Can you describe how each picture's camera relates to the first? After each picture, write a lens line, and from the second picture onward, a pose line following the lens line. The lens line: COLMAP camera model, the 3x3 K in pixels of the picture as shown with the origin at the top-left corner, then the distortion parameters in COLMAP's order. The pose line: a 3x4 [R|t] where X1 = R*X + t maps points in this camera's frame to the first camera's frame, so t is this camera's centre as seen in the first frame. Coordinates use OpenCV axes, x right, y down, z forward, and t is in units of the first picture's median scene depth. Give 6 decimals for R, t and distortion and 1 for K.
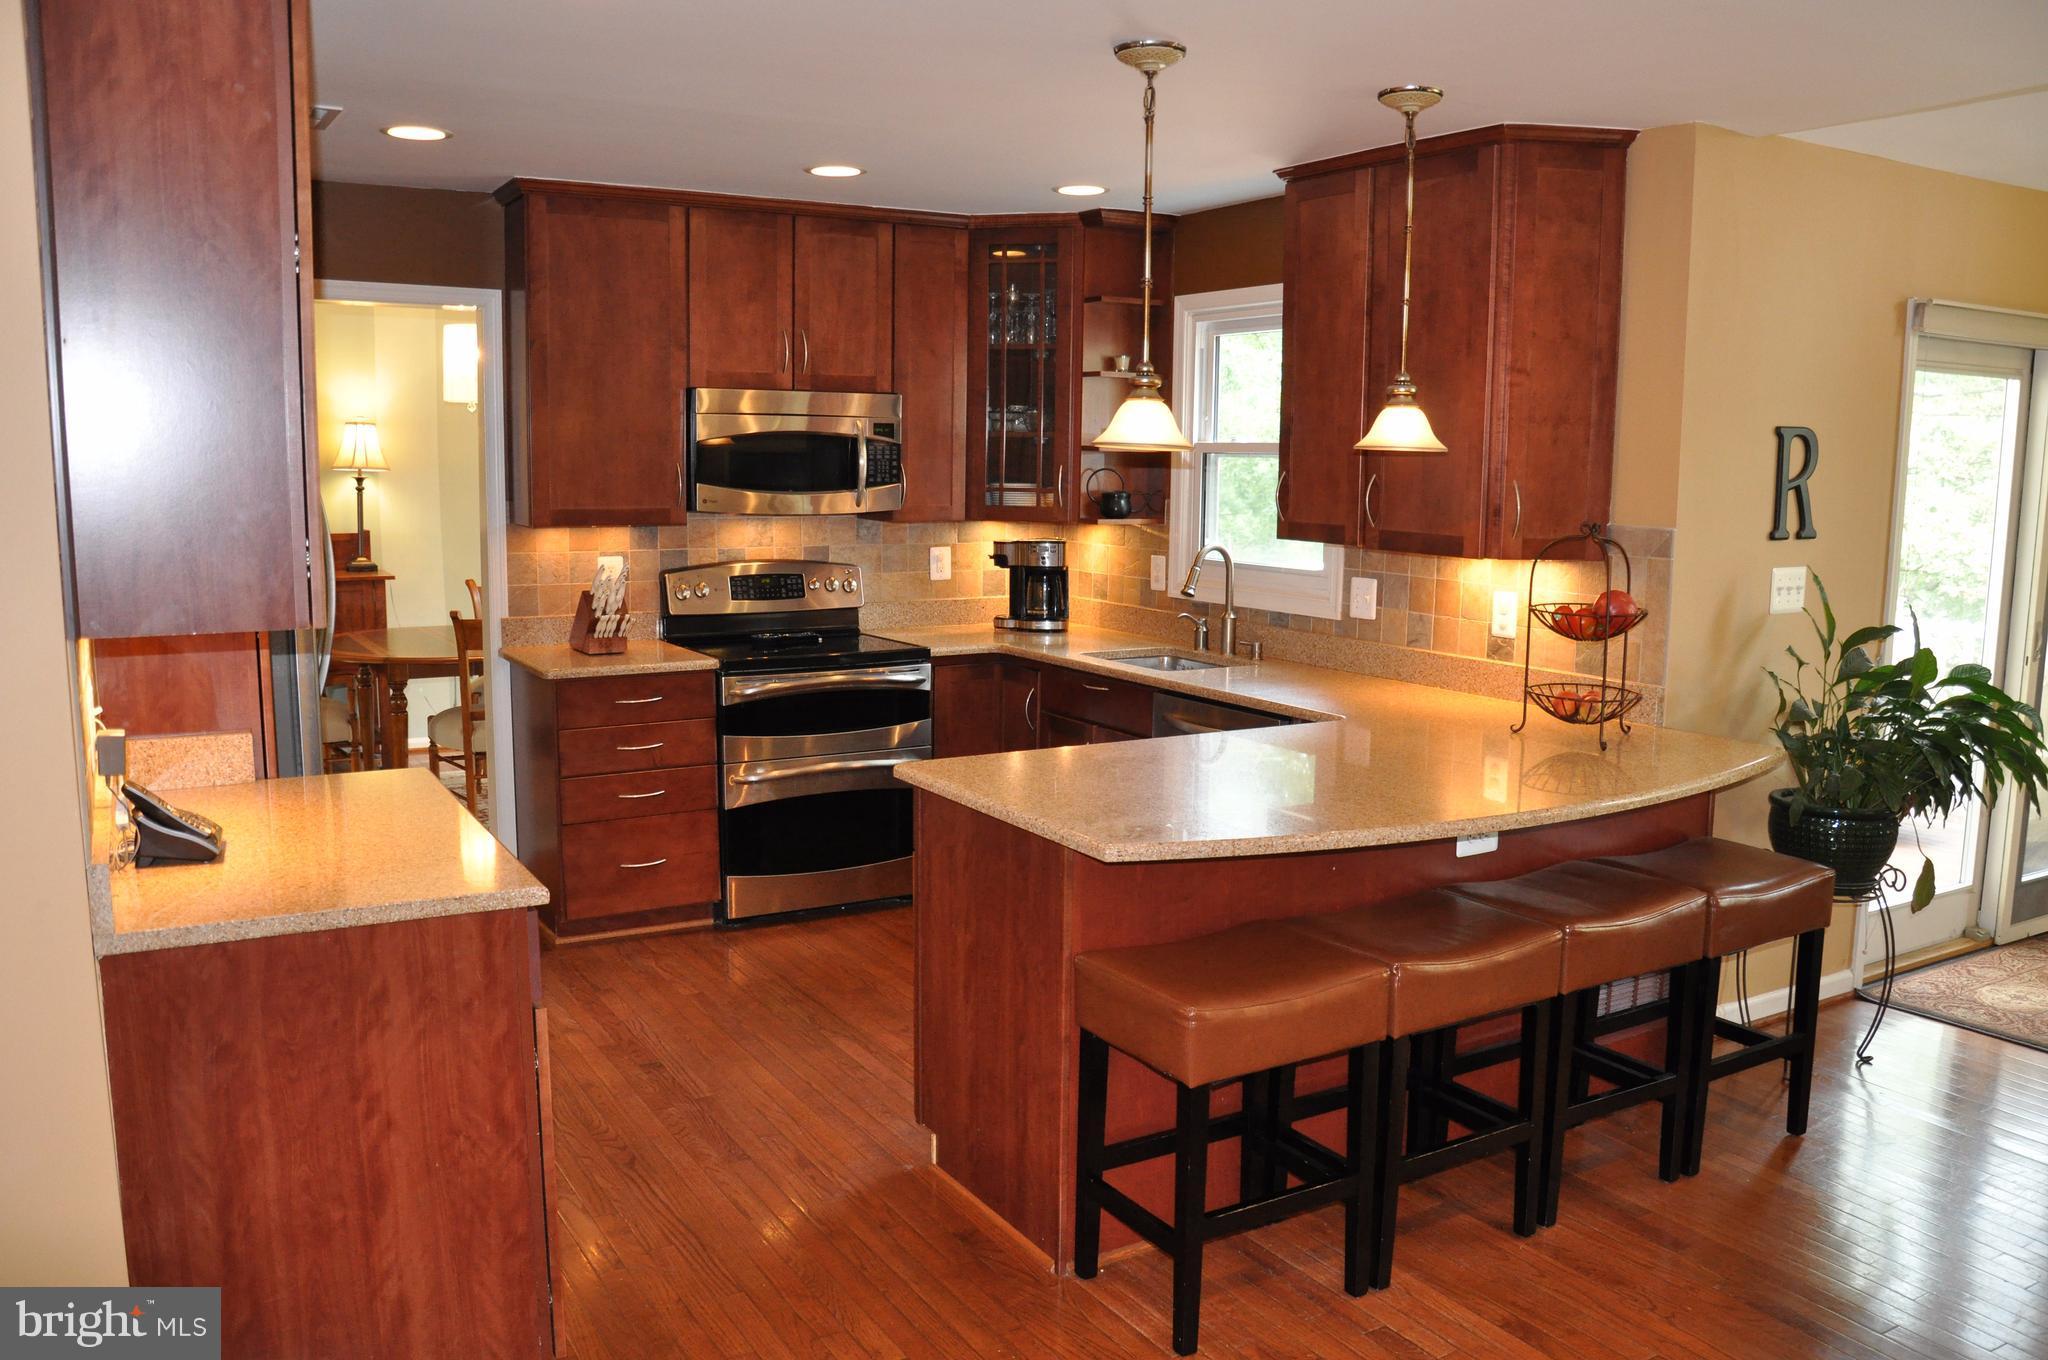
lens RADIAL K [[1618.3, 0, 1024.0], [0, 1618.3, 680.0], [0, 0, 1]] dist [-0.148057, 0.118098]
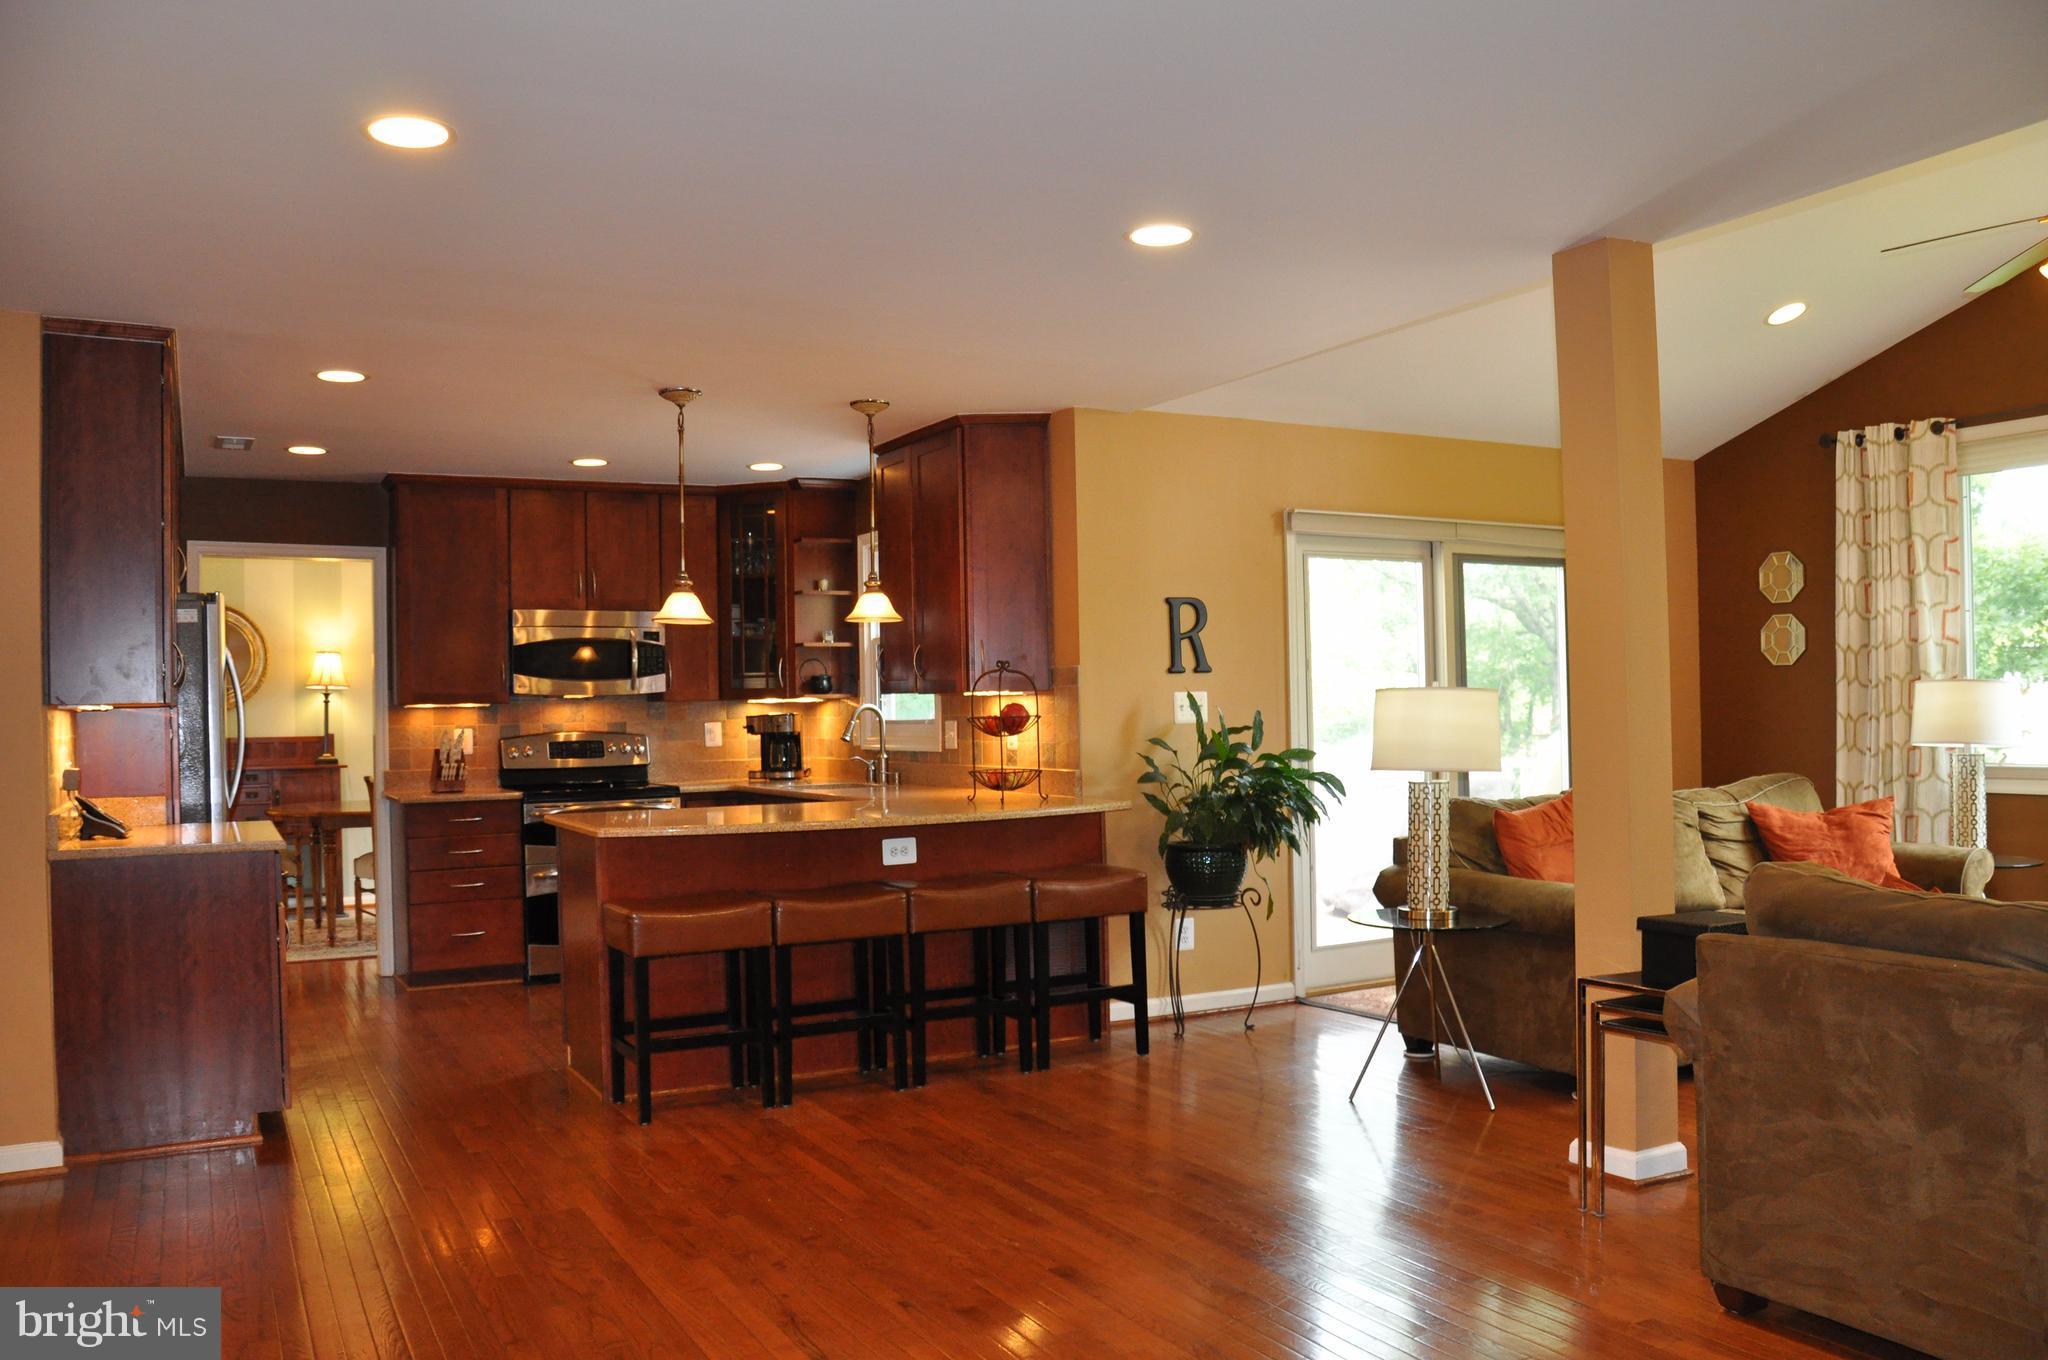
lens RADIAL K [[1618.3, 0, 1024.0], [0, 1618.3, 680.0], [0, 0, 1]] dist [-0.148057, 0.118098]
pose [[0.998543, -0.033391, -0.042389, 0.396859], [0.026407, 0.987440, -0.155772, 0.149629], [0.047058, 0.154425, 0.986883, -0.505569]]
